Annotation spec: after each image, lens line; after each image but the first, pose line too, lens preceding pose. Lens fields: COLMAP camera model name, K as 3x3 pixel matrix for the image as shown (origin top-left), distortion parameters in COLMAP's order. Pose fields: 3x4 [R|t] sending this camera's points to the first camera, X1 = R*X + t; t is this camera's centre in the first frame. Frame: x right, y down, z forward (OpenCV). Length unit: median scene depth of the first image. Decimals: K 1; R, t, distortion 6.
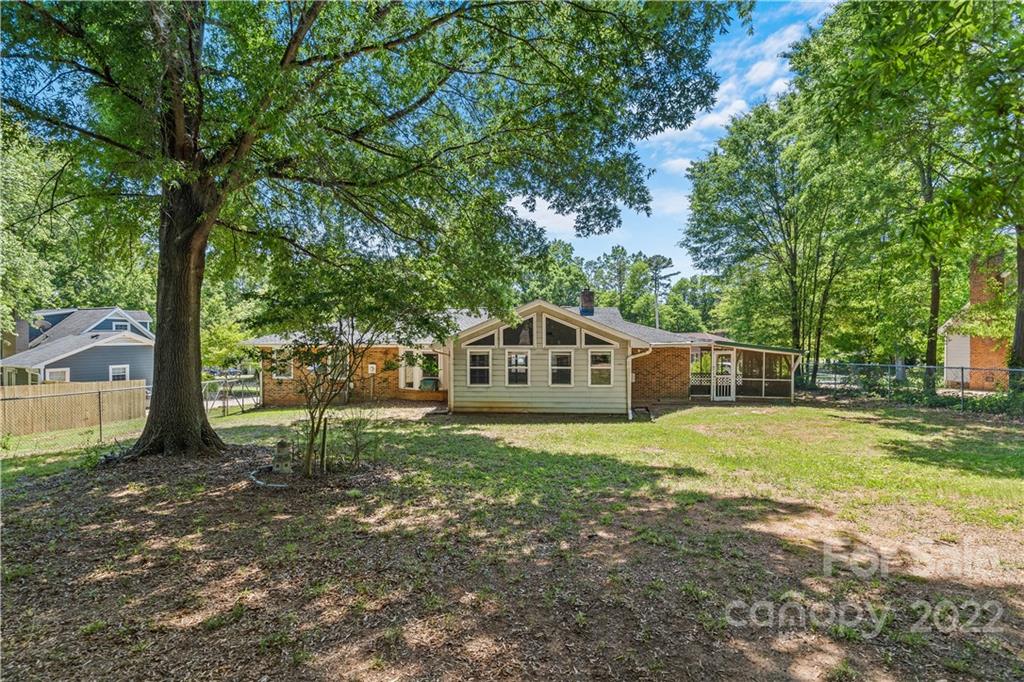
lens RADIAL K [[475.1, 0, 515.6], [0, 475.1, 342.4], [0, 0, 1]] dist [-0.009526, 0.000830]
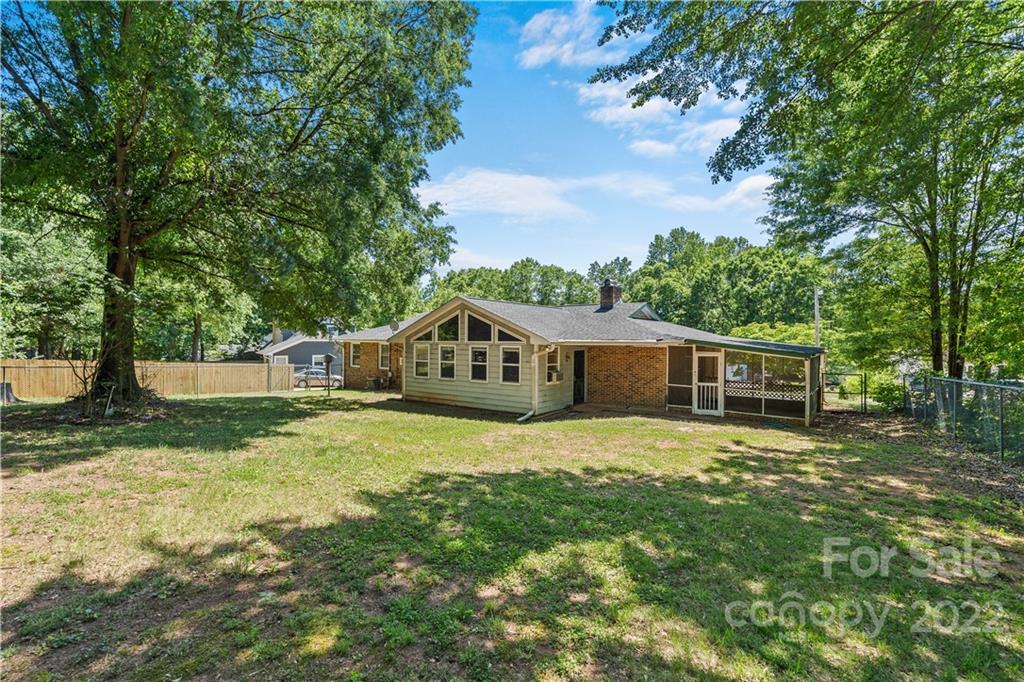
lens RADIAL K [[475.1, 0, 514.1], [0, 475.1, 342.1], [0, 0, 1]] dist [-0.009526, 0.000830]
pose [[0.844014, 0.010875, -0.536211, 0.698786], [-0.017205, 0.999829, -0.006804, 0.013849], [0.536045, 0.014968, 0.844057, 0.185382]]
